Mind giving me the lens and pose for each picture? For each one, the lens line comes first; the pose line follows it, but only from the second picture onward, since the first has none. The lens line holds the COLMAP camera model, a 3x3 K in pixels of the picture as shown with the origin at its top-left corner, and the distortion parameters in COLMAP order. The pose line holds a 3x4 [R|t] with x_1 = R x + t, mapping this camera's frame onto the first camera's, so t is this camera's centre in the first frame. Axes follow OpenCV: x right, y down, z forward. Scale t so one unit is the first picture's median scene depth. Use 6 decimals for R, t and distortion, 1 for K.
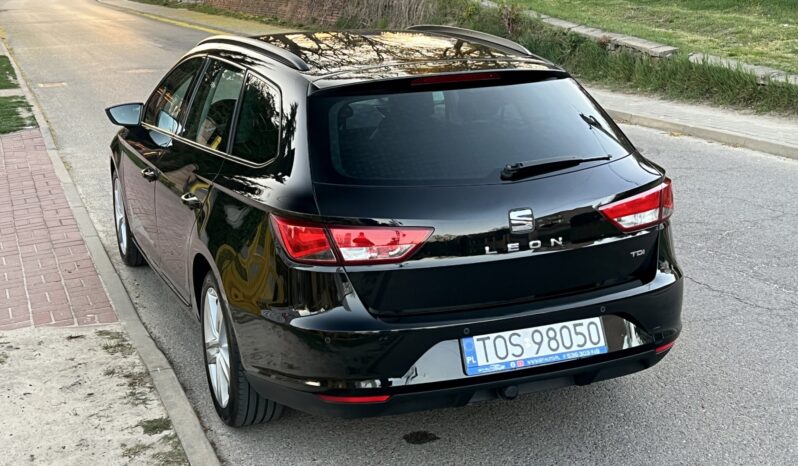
lens RADIAL K [[1072.1, 0, 410.9], [0, 1072.1, 233.2], [0, 0, 1]] dist [0.193144, -0.567155]
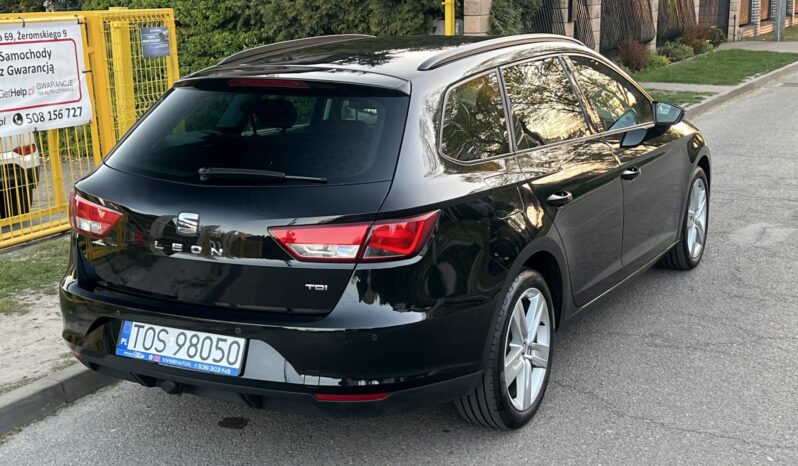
lens RADIAL K [[1072.1, 0, 410.9], [0, 1072.1, 233.2], [0, 0, 1]] dist [0.193144, -0.567155]
pose [[0.647944, 0.180746, -0.739932, 0.994023], [-0.178101, 0.980460, 0.083542, -0.125227], [0.740573, 0.077652, 0.667474, 0.473427]]
